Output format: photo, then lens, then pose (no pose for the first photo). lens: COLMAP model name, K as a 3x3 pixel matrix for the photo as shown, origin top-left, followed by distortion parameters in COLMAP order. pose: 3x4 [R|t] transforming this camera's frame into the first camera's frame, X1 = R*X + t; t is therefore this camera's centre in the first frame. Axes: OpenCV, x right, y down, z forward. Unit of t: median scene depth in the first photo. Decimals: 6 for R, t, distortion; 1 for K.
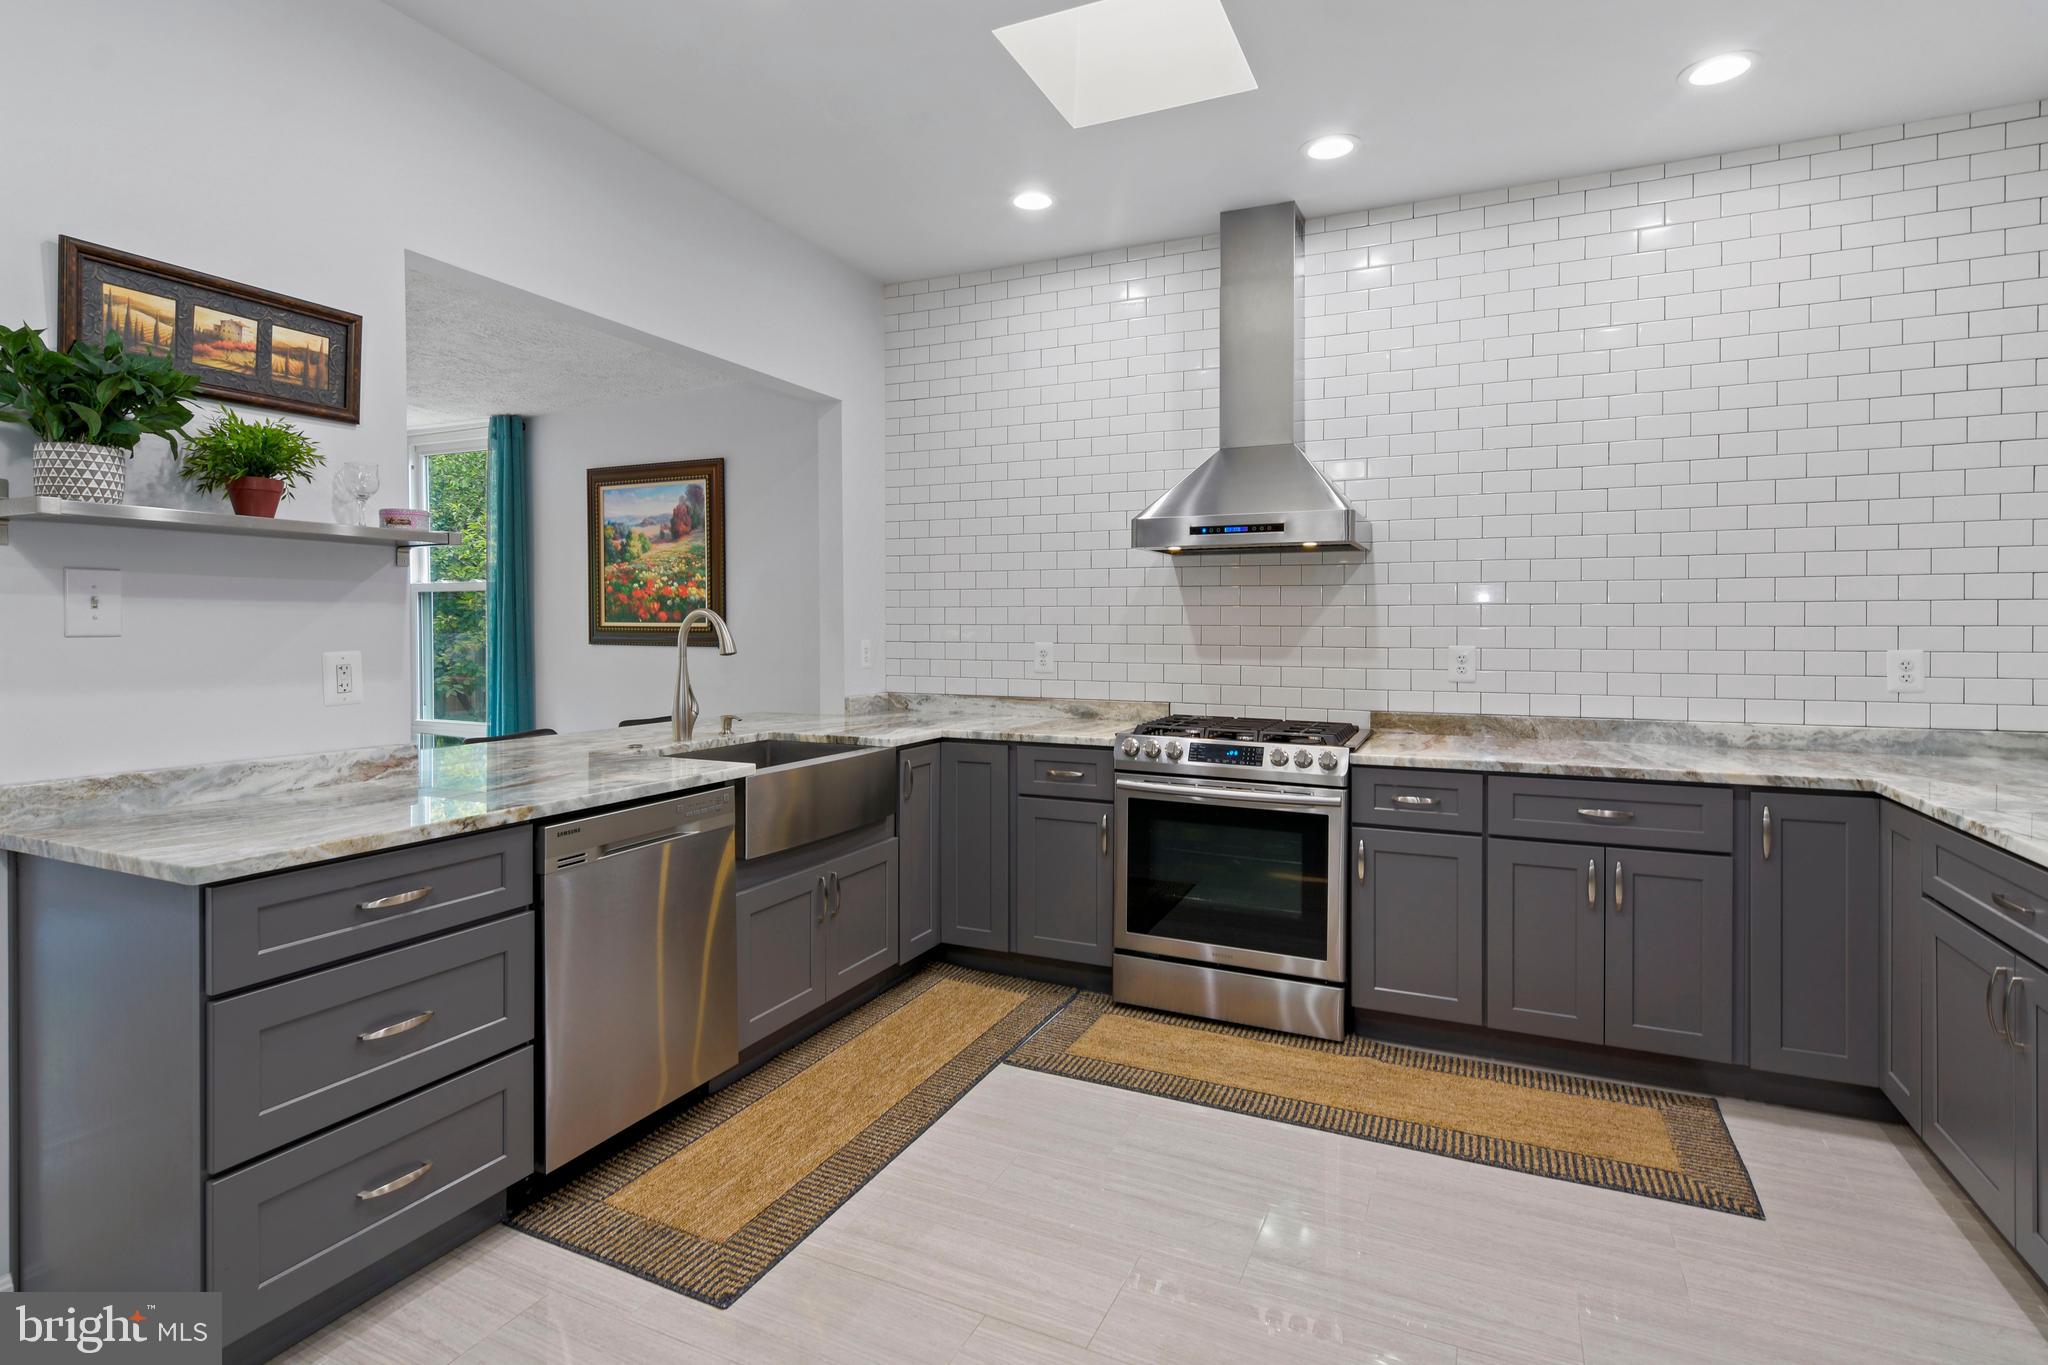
lens RADIAL K [[1009.9, 0, 1031.8], [0, 1009.9, 630.4], [0, 0, 1]] dist [0.000080, -0.001328]
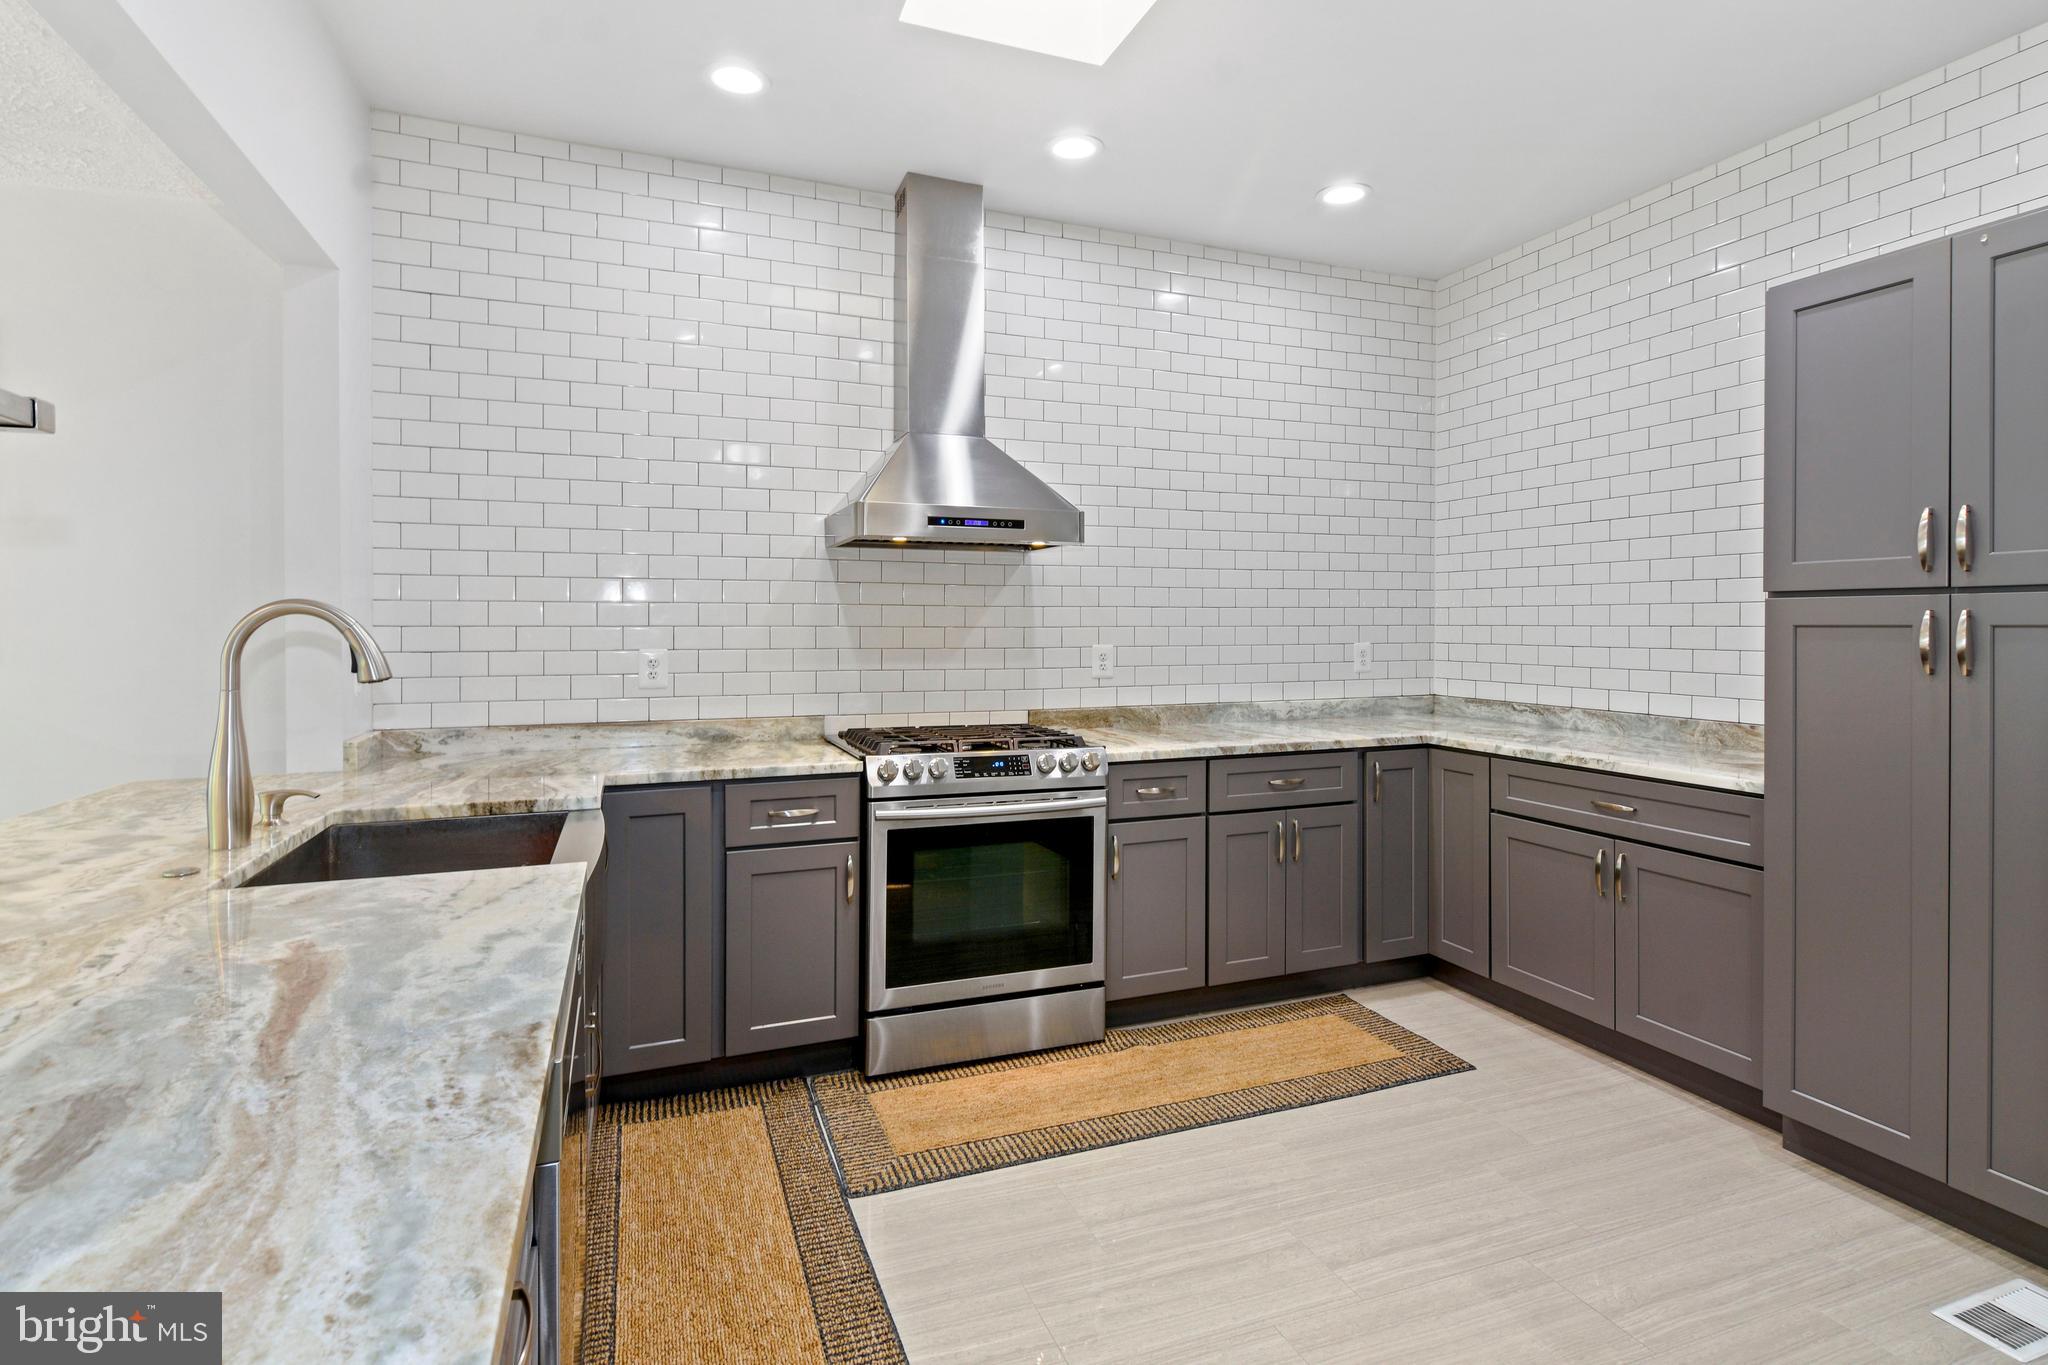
lens RADIAL K [[998.0, 0, 1022.5], [0, 998.0, 625.9], [0, 0, 1]] dist [0.001036, -0.001464]
pose [[0.696267, -0.002353, 0.717779, -0.462799], [0.005477, 0.999983, -0.002035, -0.003744], [-0.717762, 0.005349, 0.696268, 0.362661]]
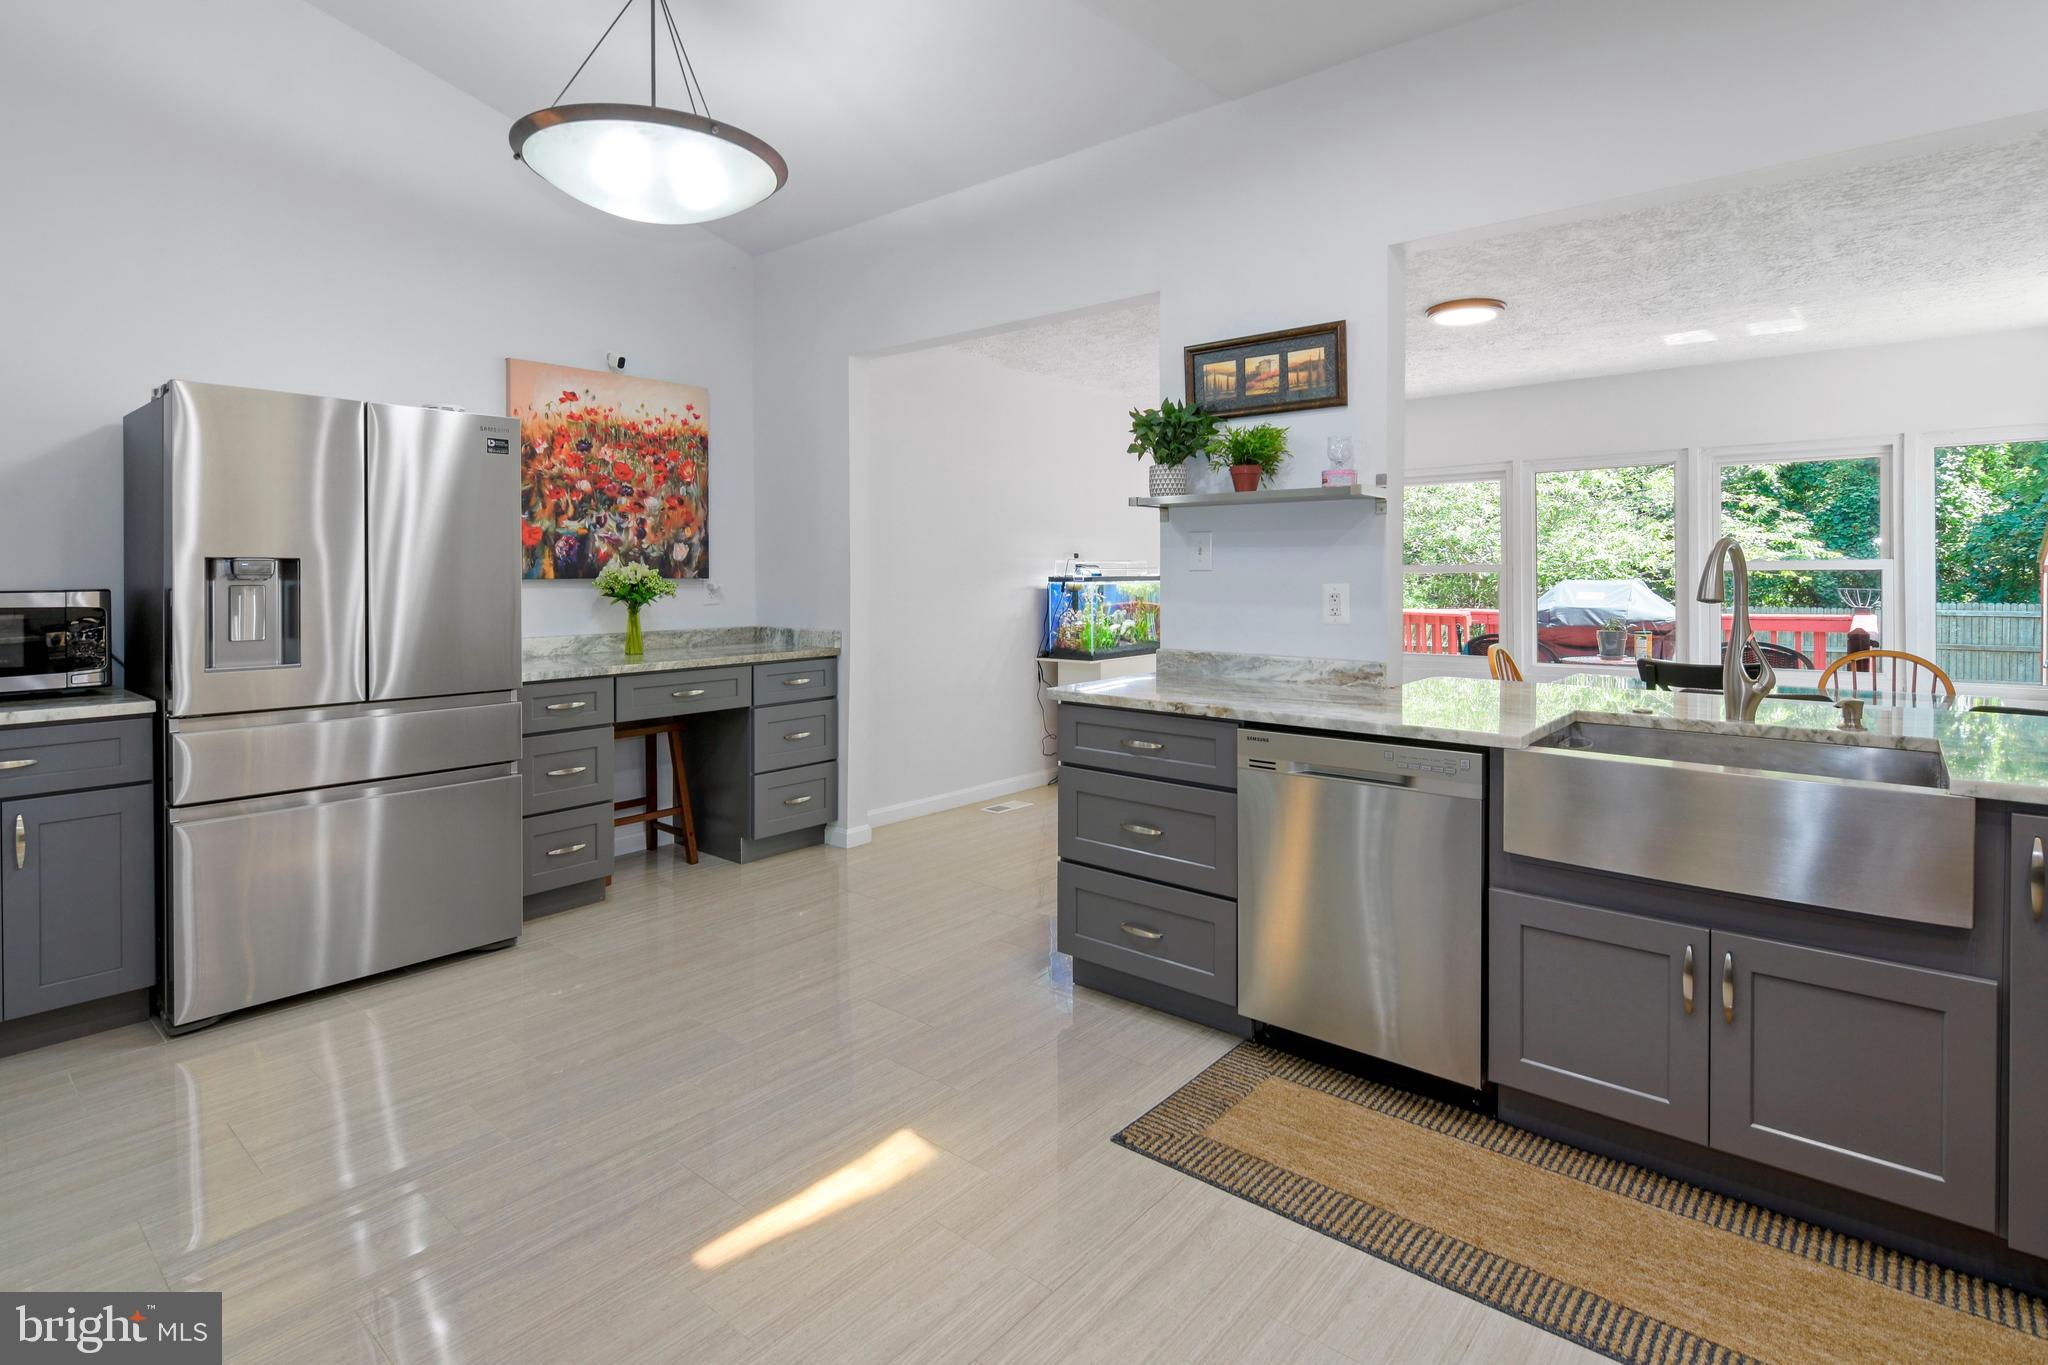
lens RADIAL K [[1030.7, 0, 1025.7], [0, 1030.7, 573.4], [0, 0, 1]] dist [-0.001515, -0.002048]
pose [[-0.273660, 0.002873, -0.961822, 0.543210], [-0.003620, 0.999985, 0.004017, 0.002850], [0.961820, 0.004581, -0.273646, 0.759332]]
